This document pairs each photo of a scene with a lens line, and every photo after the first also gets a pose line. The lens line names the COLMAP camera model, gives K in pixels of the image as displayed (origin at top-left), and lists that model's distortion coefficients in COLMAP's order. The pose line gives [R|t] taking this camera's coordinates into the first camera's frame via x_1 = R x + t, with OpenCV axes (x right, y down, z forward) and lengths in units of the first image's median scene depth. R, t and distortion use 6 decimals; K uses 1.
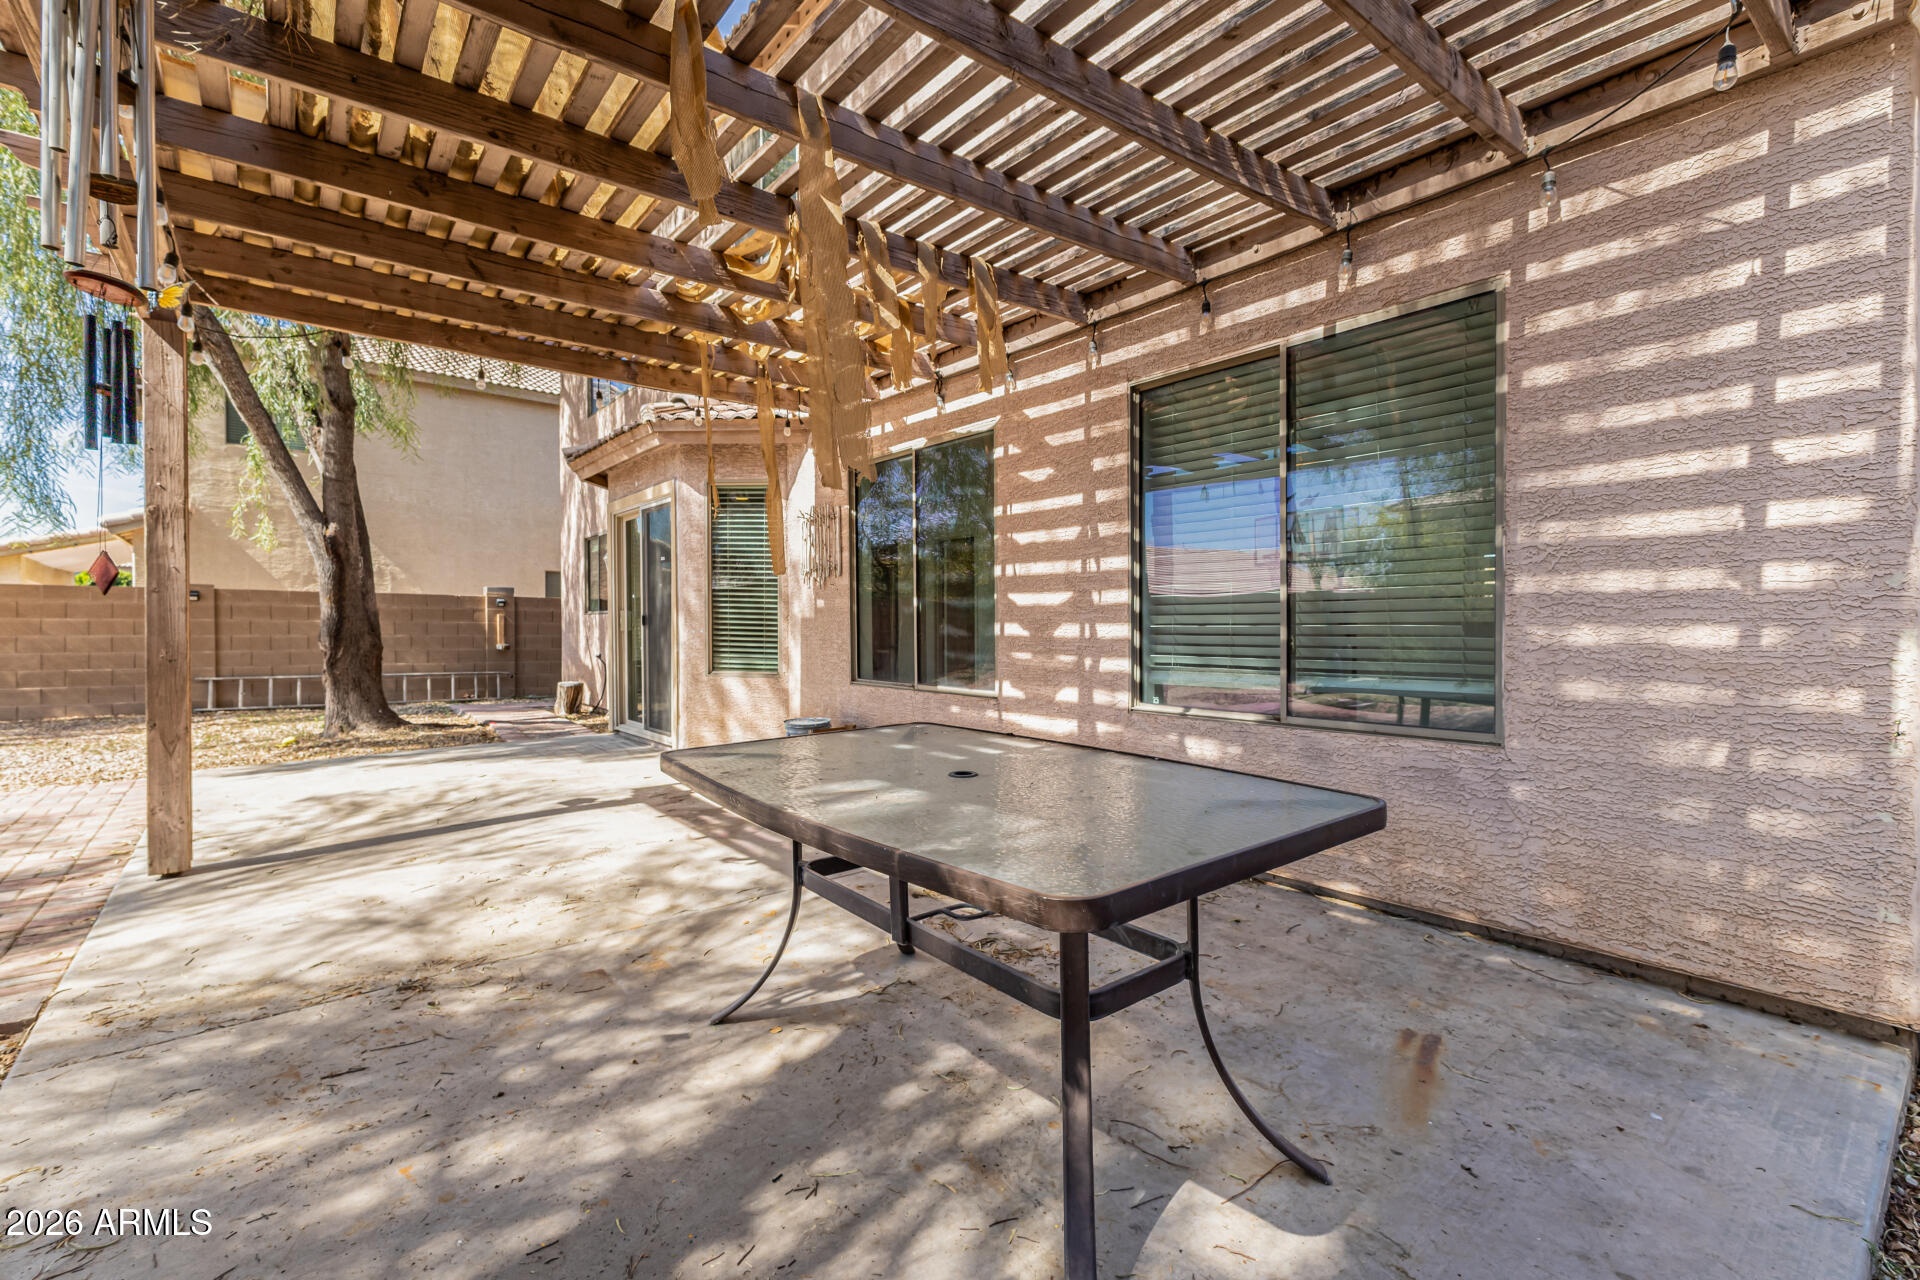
lens RADIAL K [[824.2, 0, 974.1], [0, 824.2, 627.4], [0, 0, 1]] dist [0.001950, 0.000275]
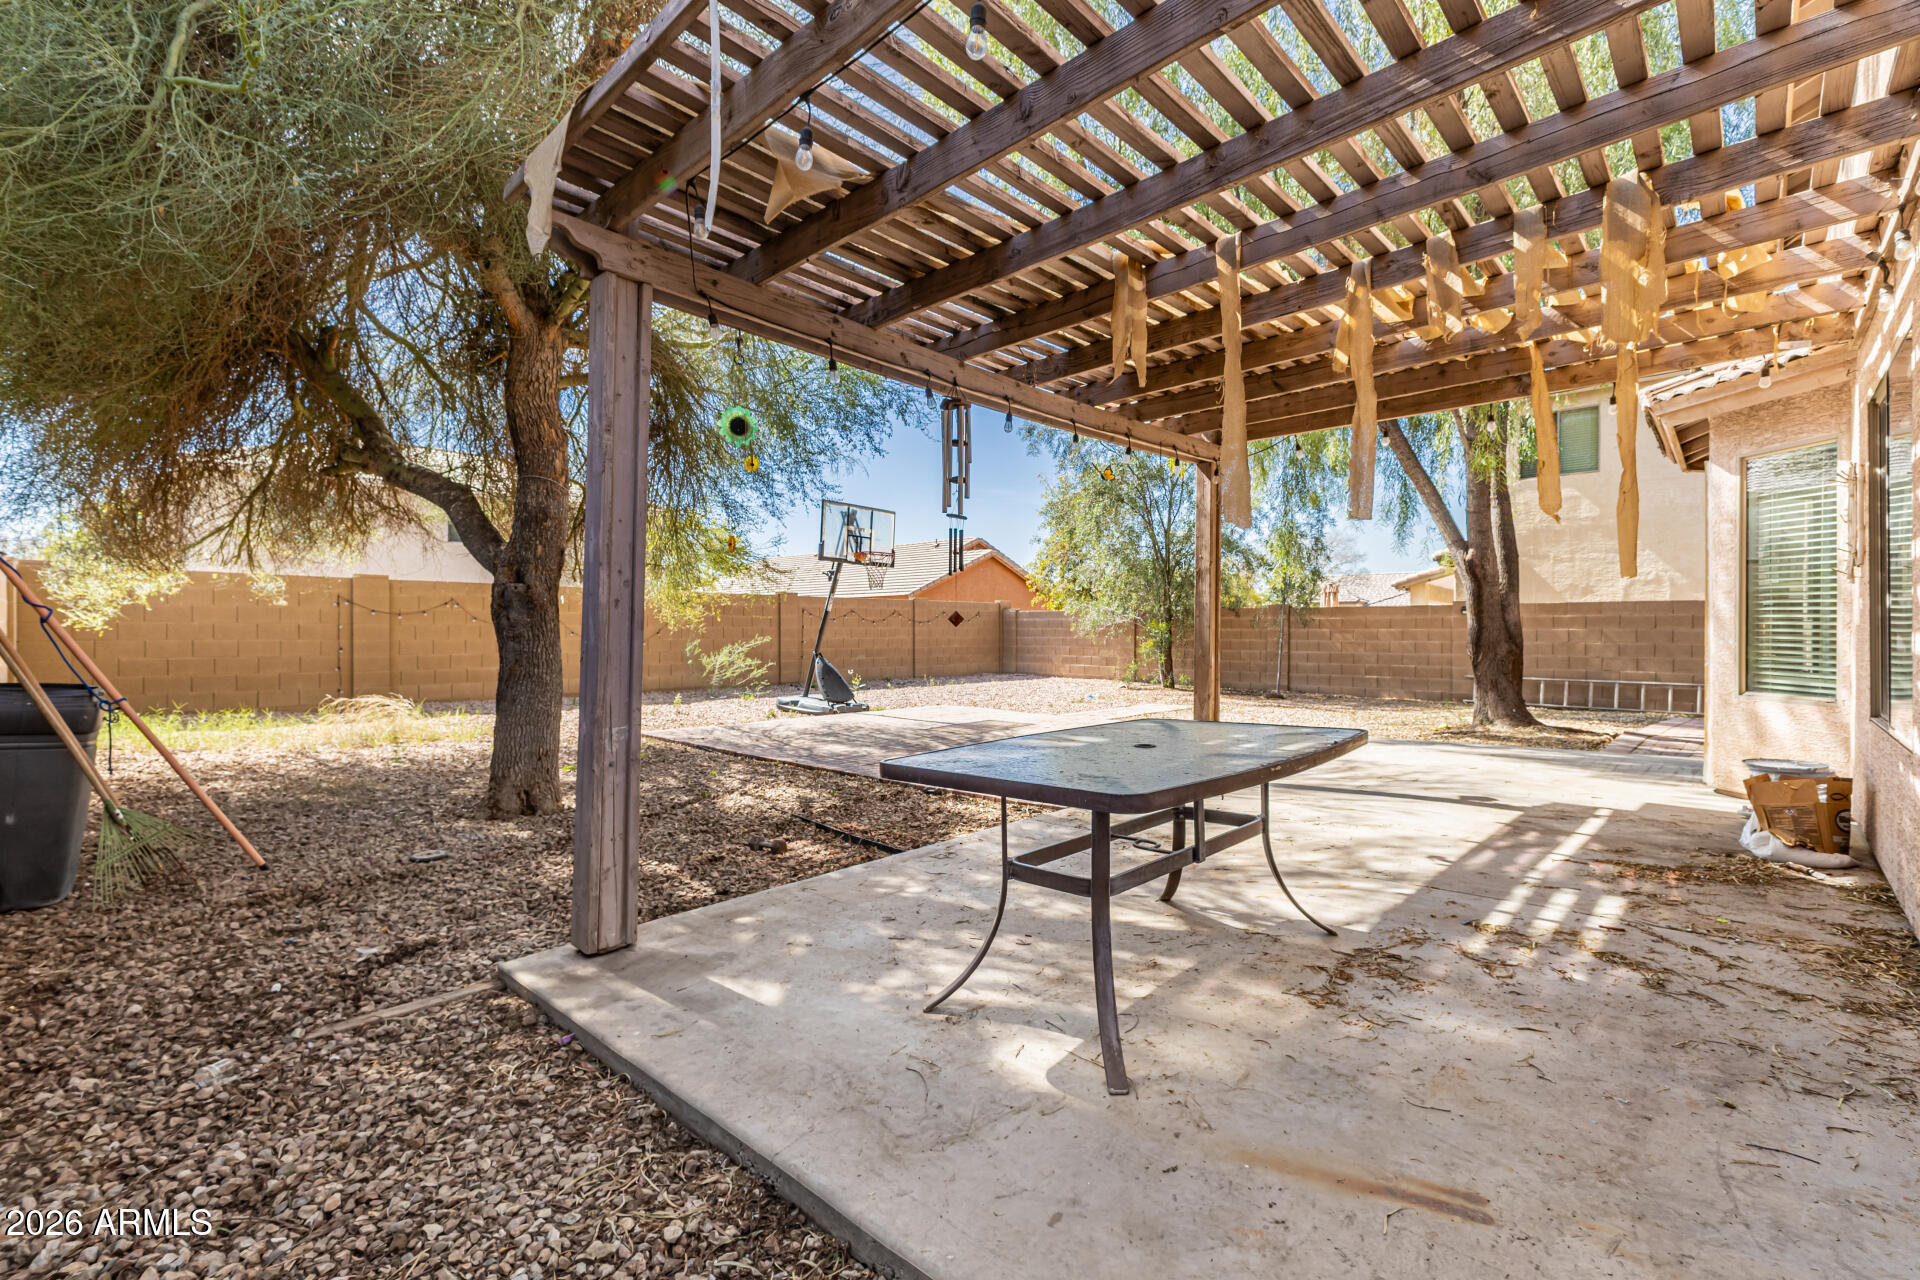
lens RADIAL K [[824.2, 0, 974.1], [0, 824.2, 627.4], [0, 0, 1]] dist [0.001950, 0.000275]
pose [[0.149804, -0.010231, -0.988663, 0.368686], [0.002254, 0.999947, -0.010006, -0.003224], [0.988713, -0.000729, 0.149819, 0.138936]]
